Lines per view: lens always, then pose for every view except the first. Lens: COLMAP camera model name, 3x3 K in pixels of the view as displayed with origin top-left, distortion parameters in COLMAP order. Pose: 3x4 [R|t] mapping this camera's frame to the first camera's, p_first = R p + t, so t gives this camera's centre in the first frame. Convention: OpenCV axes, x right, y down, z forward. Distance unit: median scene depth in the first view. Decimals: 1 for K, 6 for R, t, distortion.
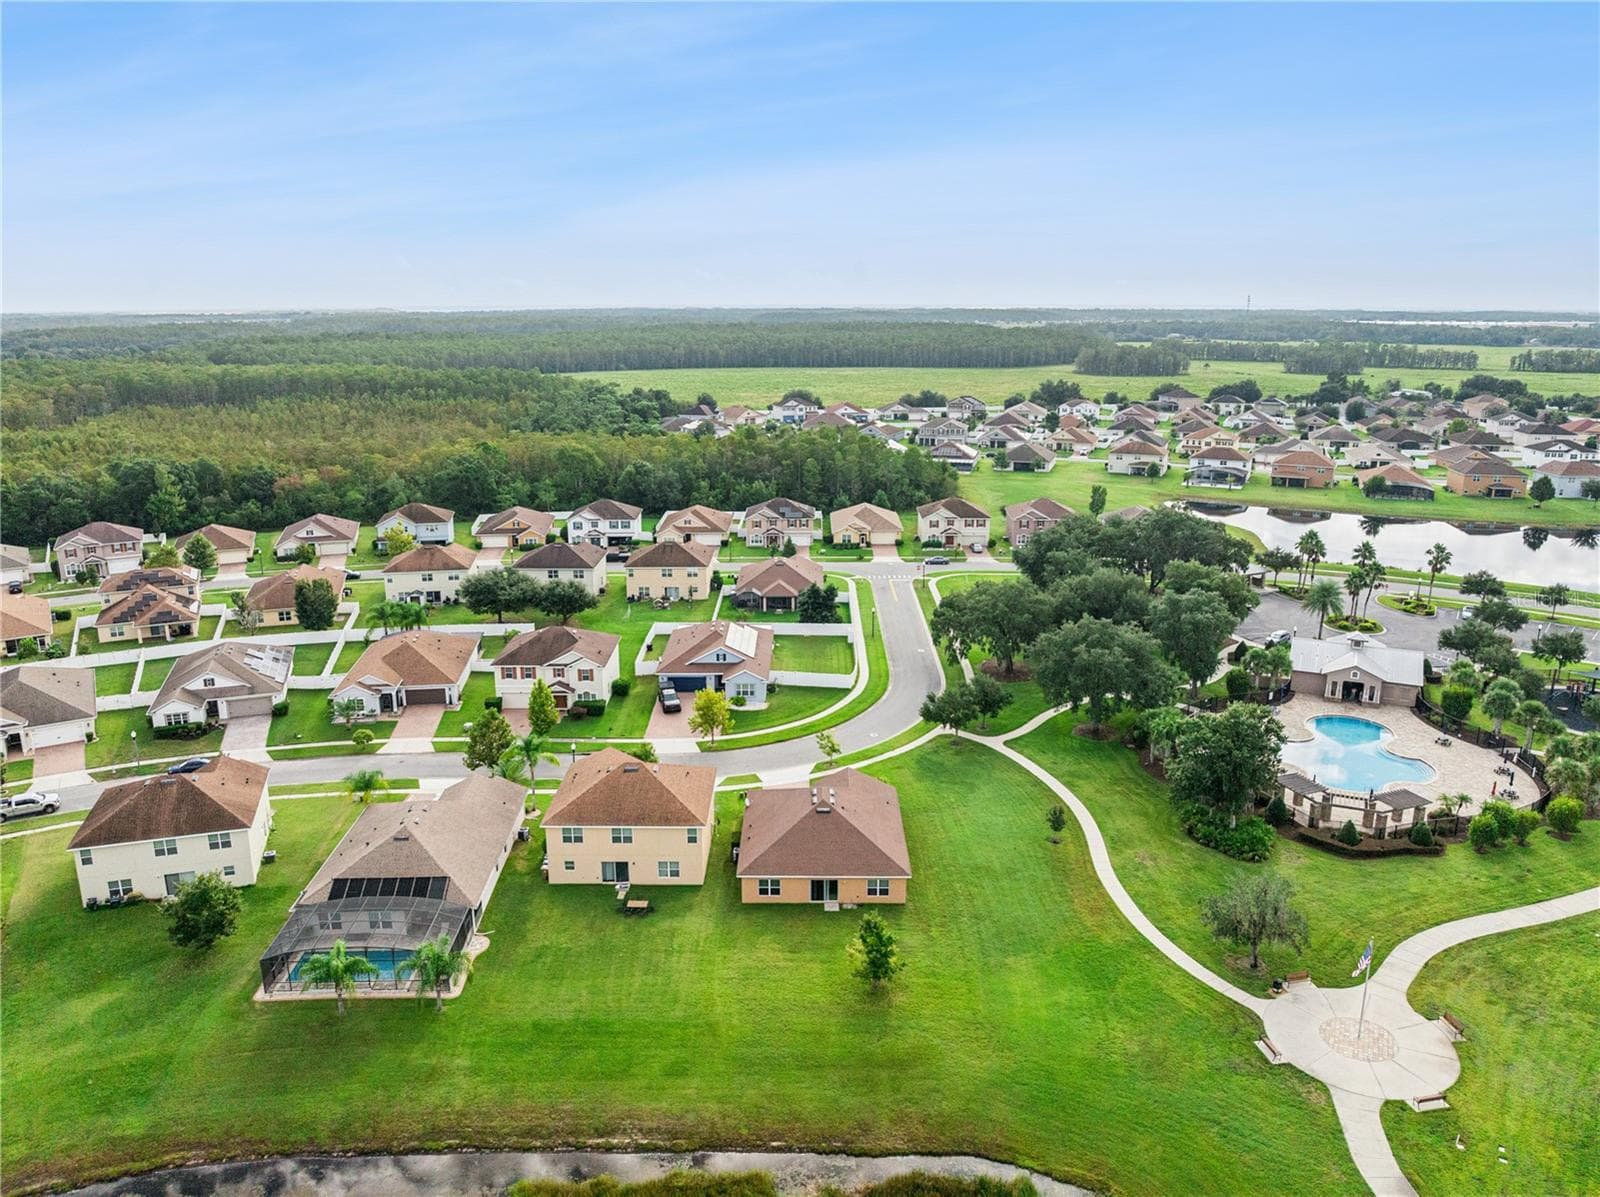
lens RADIAL K [[1162.6, 0, 800.0], [0, 1162.6, 598.5], [0, 0, 1]] dist [-0.039311, -0.005009]
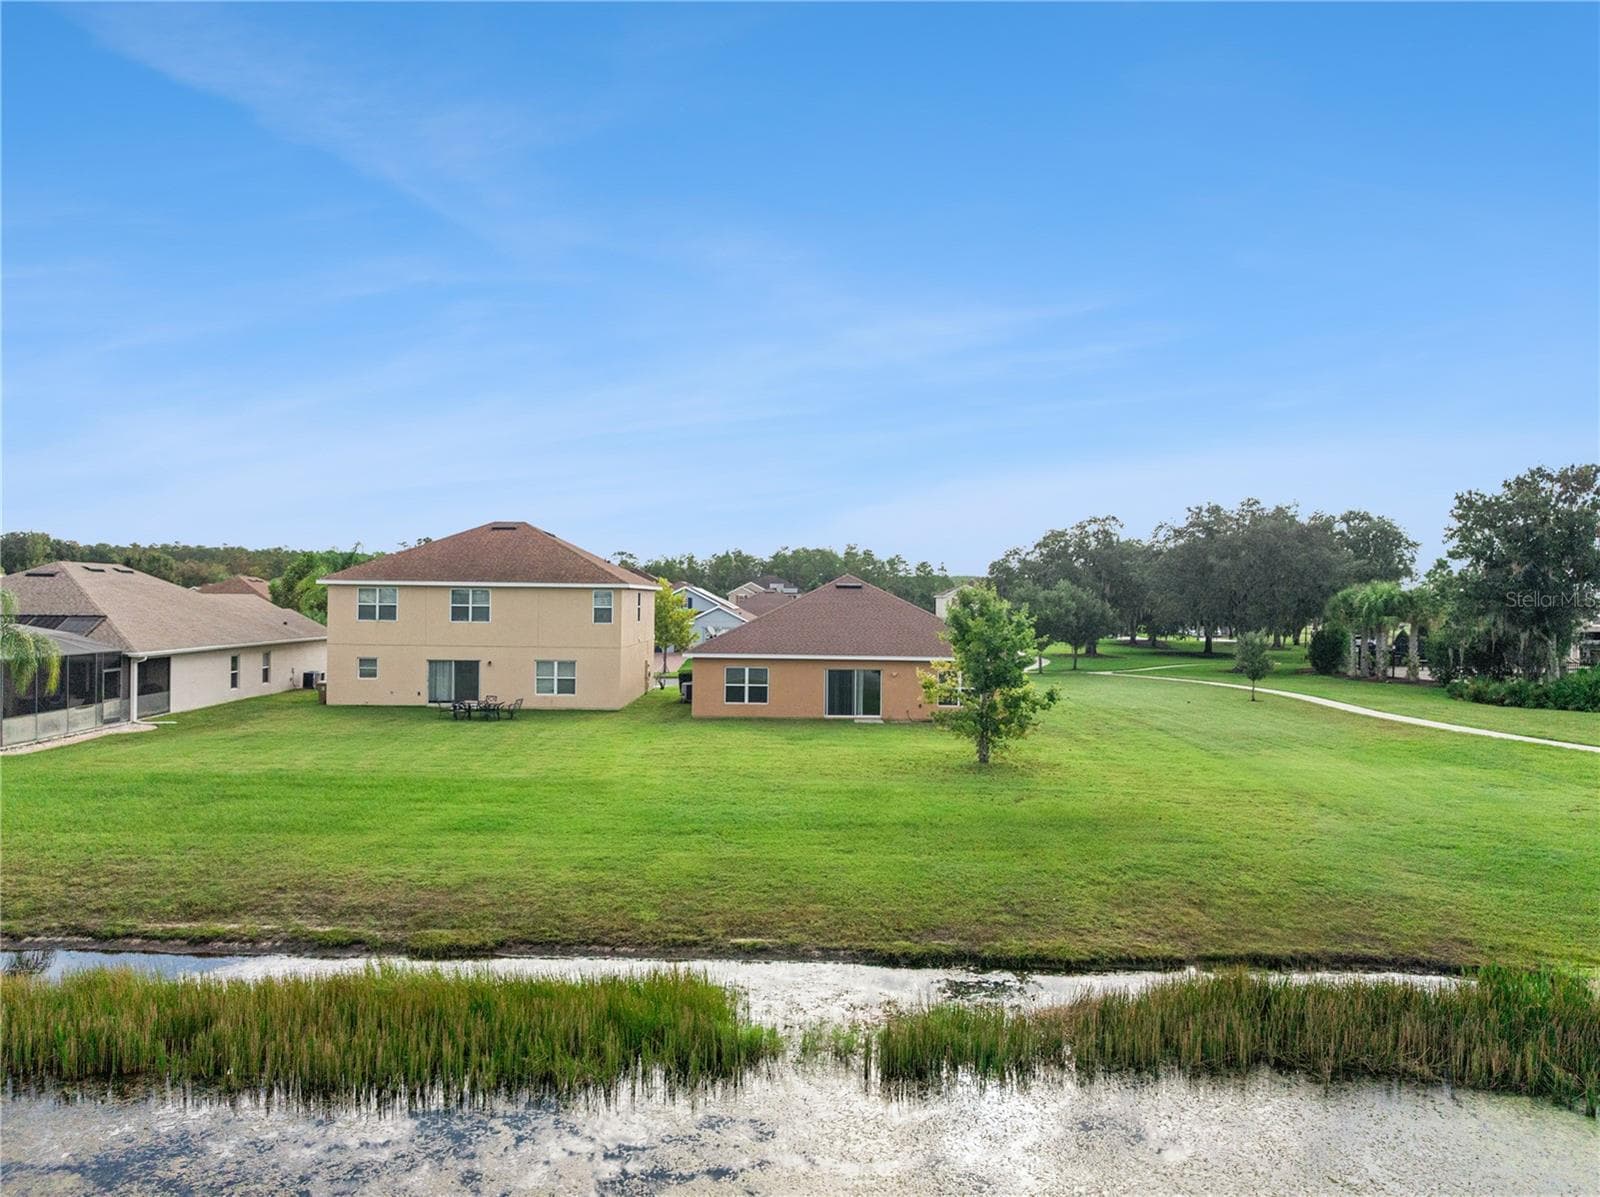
lens RADIAL K [[1162.6, 0, 800.0], [0, 1162.6, 598.5], [0, 0, 1]] dist [-0.039311, -0.005009]
pose [[0.999834, 0.016234, 0.008233, -0.007731], [-0.013663, 0.968199, -0.249808, 0.334939], [-0.012026, 0.249654, 0.968260, 0.491055]]
